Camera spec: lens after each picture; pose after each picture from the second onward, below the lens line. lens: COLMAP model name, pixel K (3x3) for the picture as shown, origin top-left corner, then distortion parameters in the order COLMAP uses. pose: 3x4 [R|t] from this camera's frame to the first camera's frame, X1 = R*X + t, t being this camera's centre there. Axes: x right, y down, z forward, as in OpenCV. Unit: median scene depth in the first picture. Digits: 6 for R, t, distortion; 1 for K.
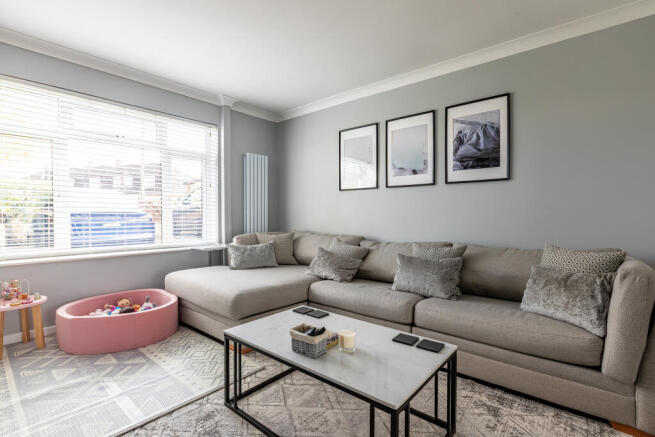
lens RADIAL K [[306.5, 0, 330.2], [0, 306.5, 220.1], [0, 0, 1]] dist [-0.009477, -0.001430]
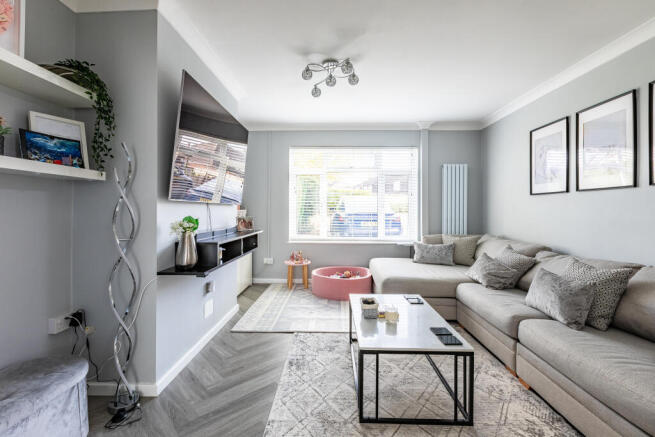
lens RADIAL K [[292.5, 0, 325.4], [0, 292.5, 209.2], [0, 0, 1]] dist [-0.002151, -0.000482]
pose [[0.631725, 0.000301, -0.775193, 0.366420], [-0.022066, 0.999602, -0.017593, -0.026631], [0.774879, 0.028220, 0.631480, -0.043771]]
